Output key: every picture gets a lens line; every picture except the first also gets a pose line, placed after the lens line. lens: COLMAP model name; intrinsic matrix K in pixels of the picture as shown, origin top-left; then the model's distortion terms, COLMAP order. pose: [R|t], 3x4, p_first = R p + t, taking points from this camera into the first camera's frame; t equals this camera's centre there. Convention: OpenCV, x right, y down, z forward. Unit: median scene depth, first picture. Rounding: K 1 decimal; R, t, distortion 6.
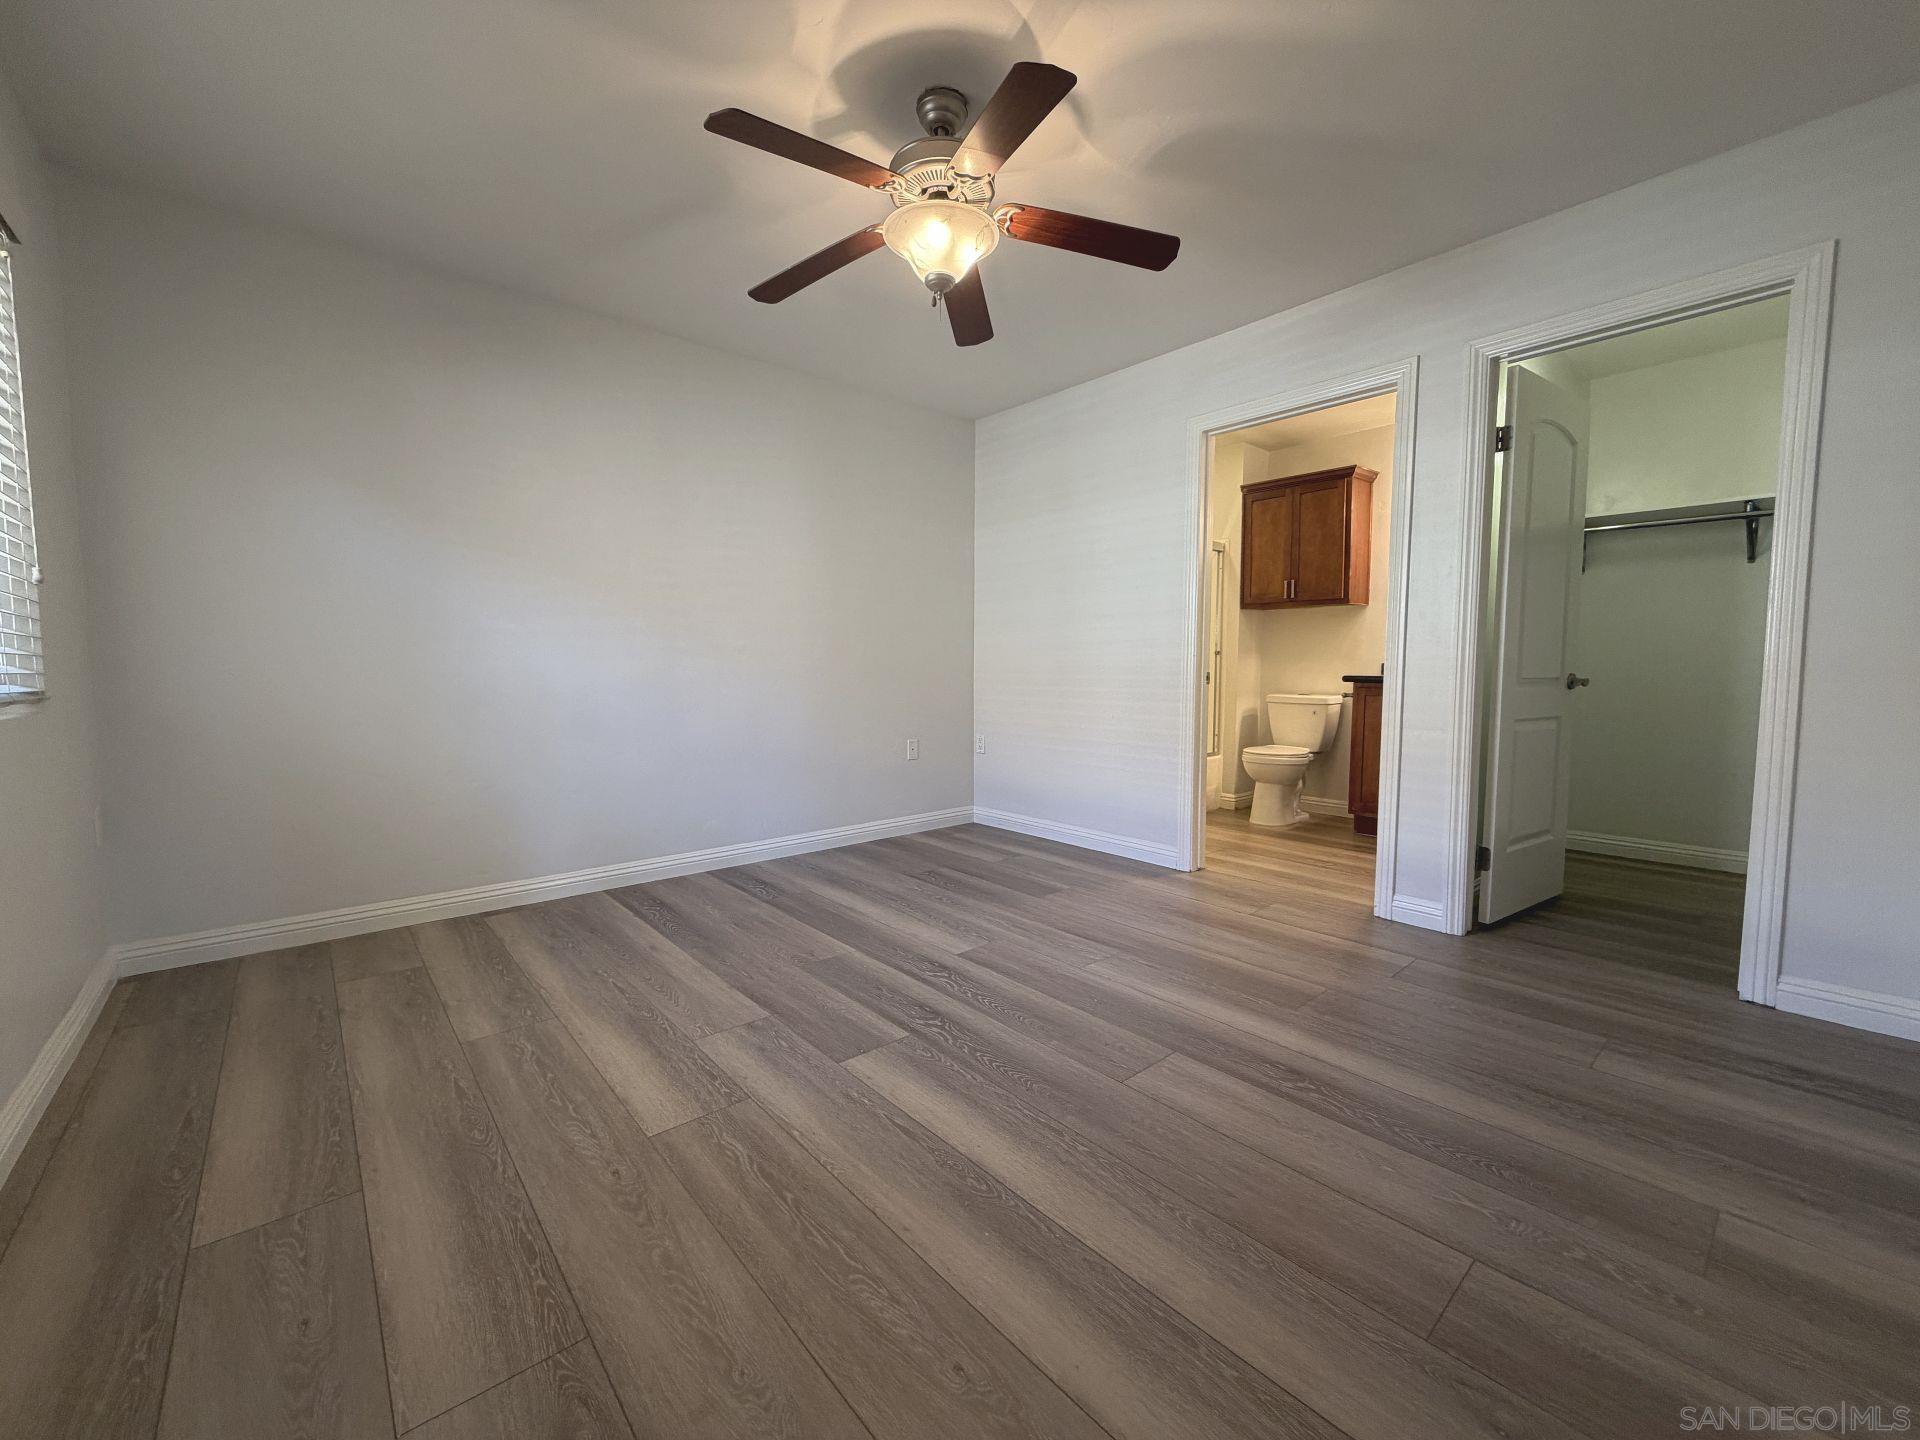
lens RADIAL K [[771.7, 0, 958.6], [0, 771.7, 721.4], [0, 0, 1]] dist [-0.002943, -0.000022]
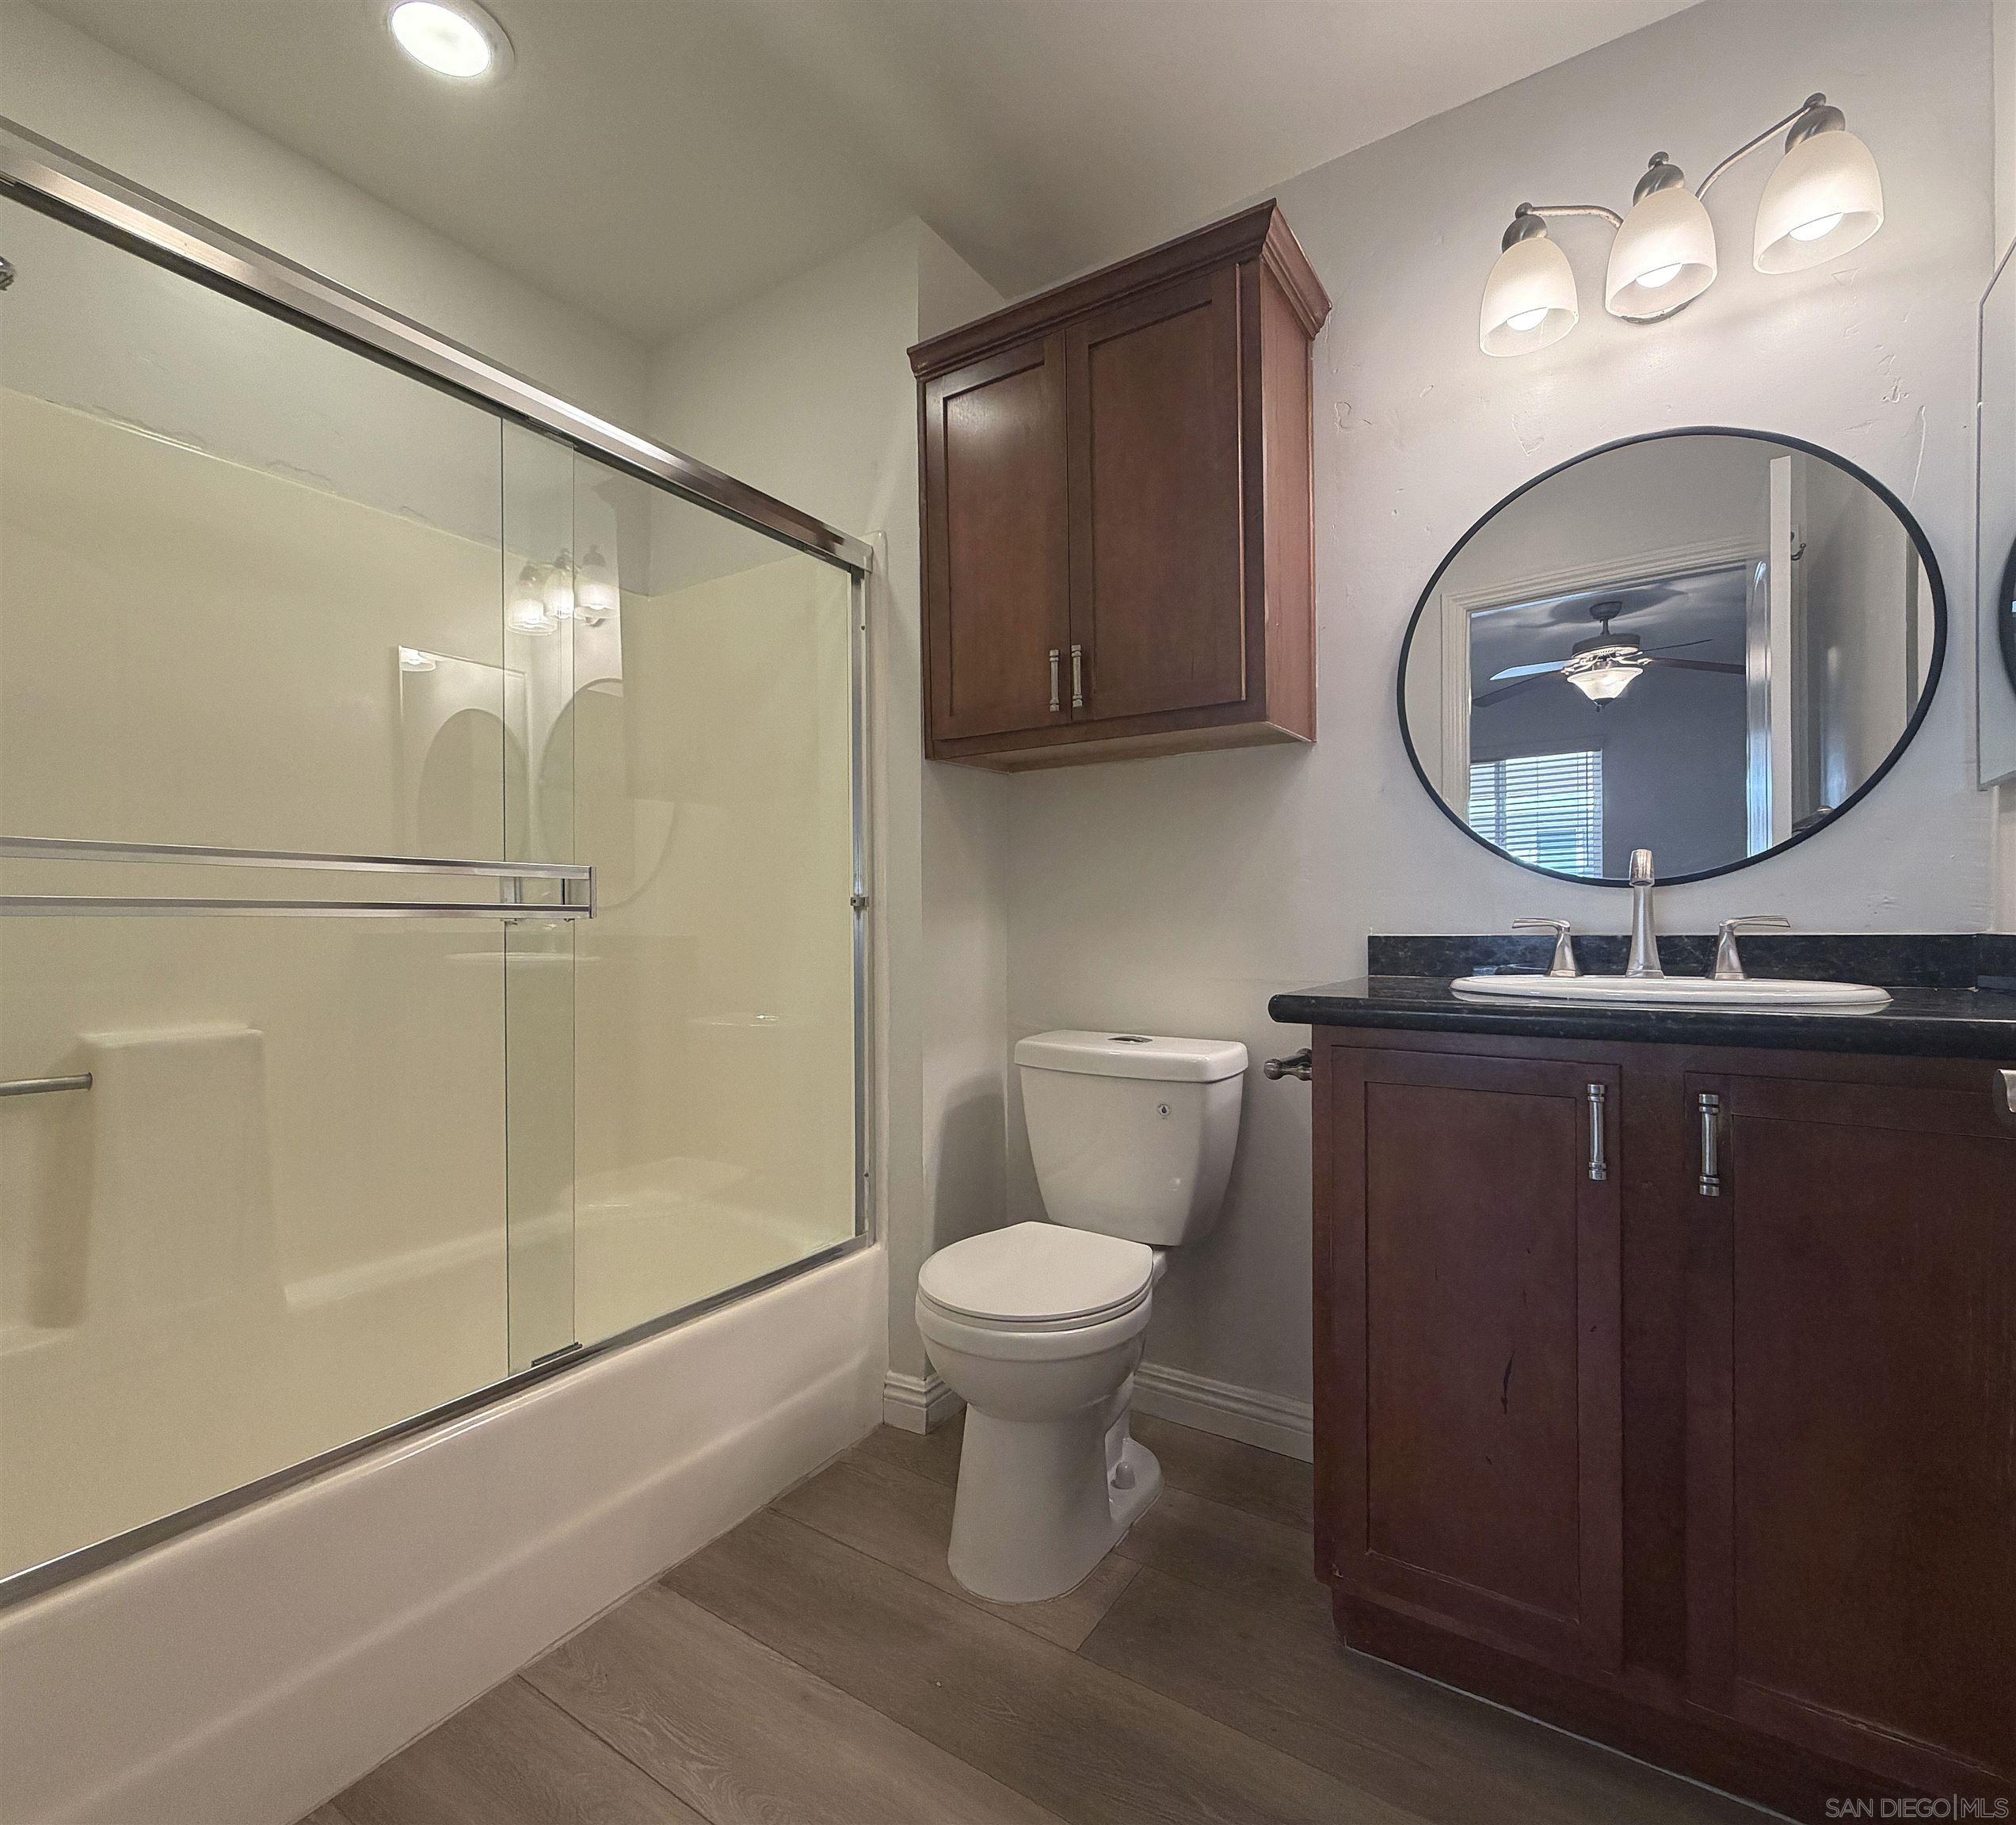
lens RADIAL K [[970.5, 0, 1007.3], [0, 970.5, 921.3], [0, 0, 1]] dist [0.000963, 0.000019]
pose [[0.961157, -0.005320, 0.275951, 0.342131], [0.026476, 0.996981, -0.072997, -0.062745], [-0.274730, 0.077468, 0.958396, 0.742452]]
